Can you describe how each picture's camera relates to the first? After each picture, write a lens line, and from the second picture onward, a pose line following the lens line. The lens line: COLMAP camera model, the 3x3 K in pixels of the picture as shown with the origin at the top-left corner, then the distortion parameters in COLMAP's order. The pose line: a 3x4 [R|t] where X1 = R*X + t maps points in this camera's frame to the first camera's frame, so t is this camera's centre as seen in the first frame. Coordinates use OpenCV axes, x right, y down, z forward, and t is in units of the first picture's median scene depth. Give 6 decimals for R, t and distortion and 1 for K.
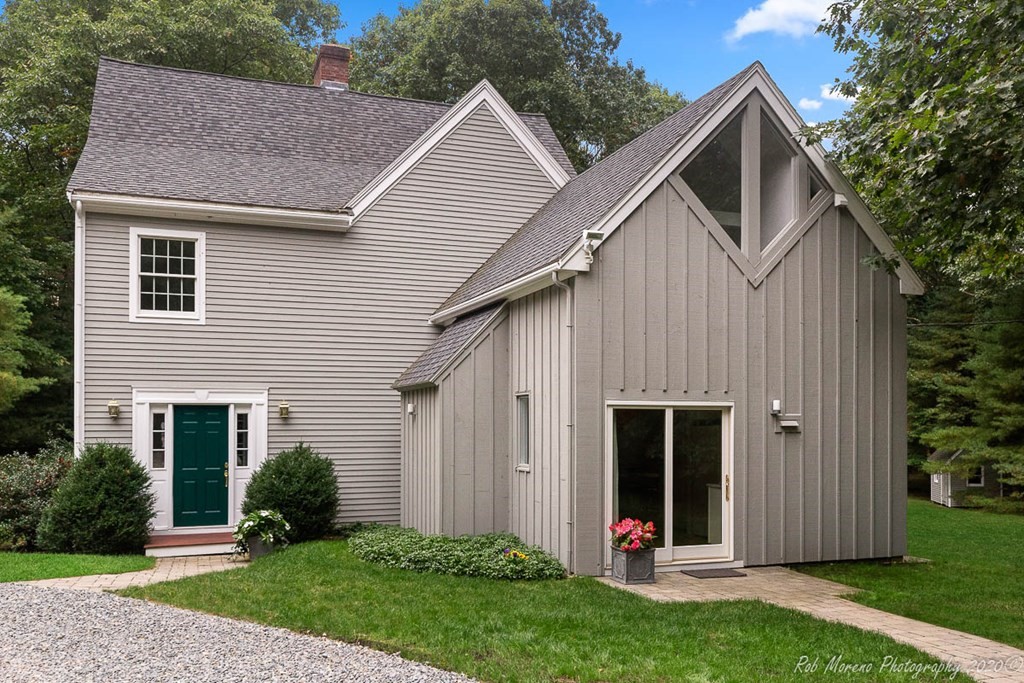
lens RADIAL K [[872.2, 0, 512.6], [0, 872.2, 420.2], [0, 0, 1]] dist [0.006308, 0.001331]
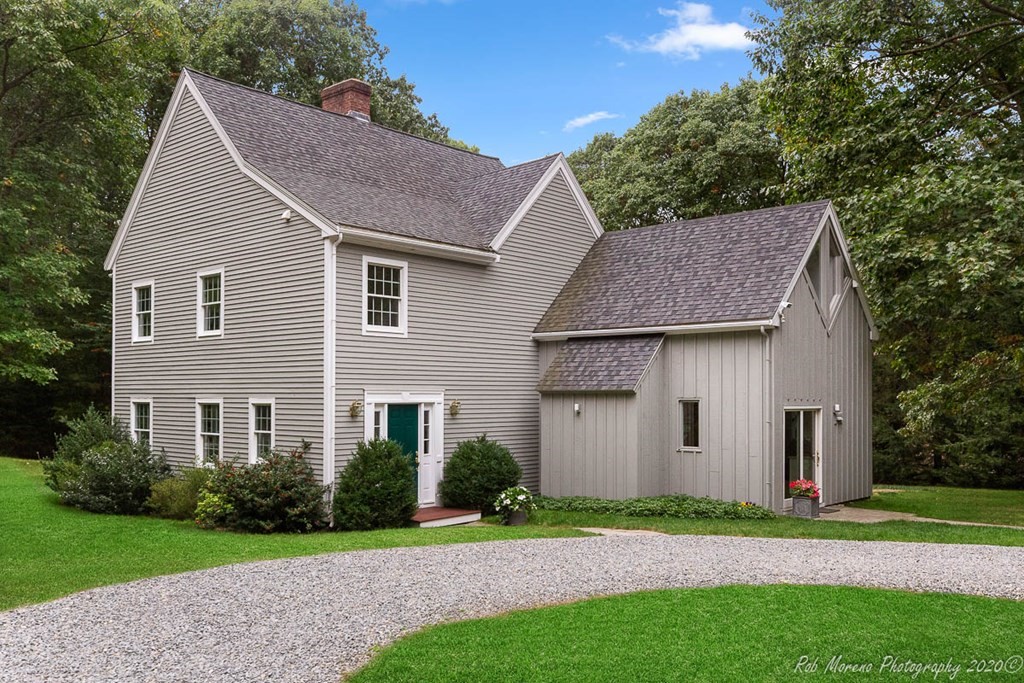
lens RADIAL K [[884.2, 0, 511.4], [0, 884.2, 389.1], [0, 0, 1]] dist [0.007345, -0.002760]
pose [[0.885796, 0.004918, 0.464048, -0.803558], [-0.002804, 0.999982, -0.005246, -0.032640], [-0.464066, 0.003345, 0.885794, -0.157861]]
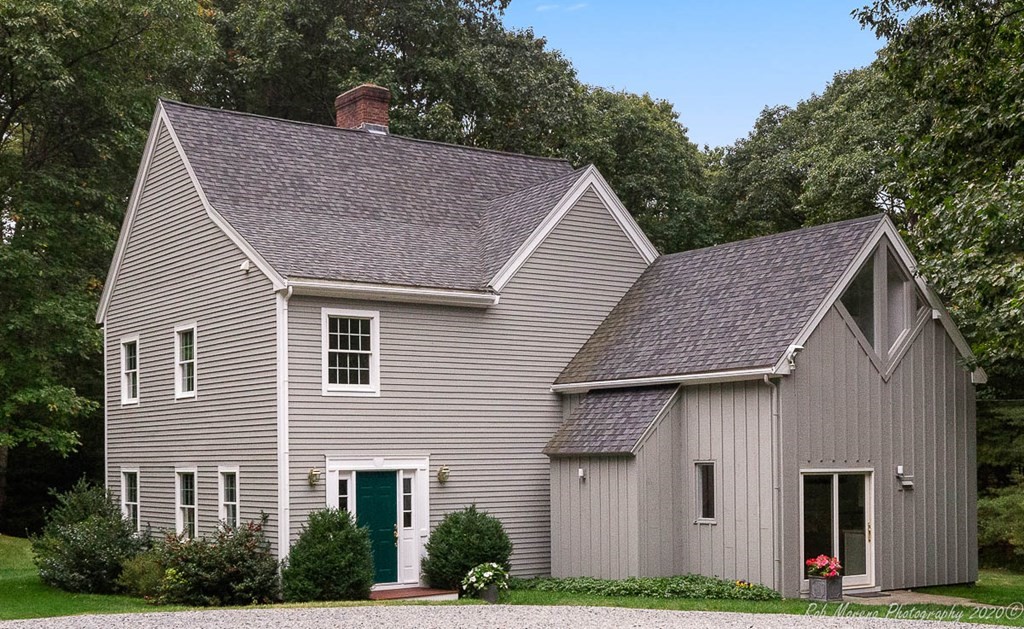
lens RADIAL K [[1345.9, 0, 531.3], [0, 1345.9, 459.0], [0, 0, 1]] dist [0.022579, 0.050056]
pose [[0.963643, -0.010480, 0.266988, -0.624443], [0.010236, 0.999945, 0.002308, -0.034755], [-0.266998, 0.000508, 0.963697, -0.661873]]
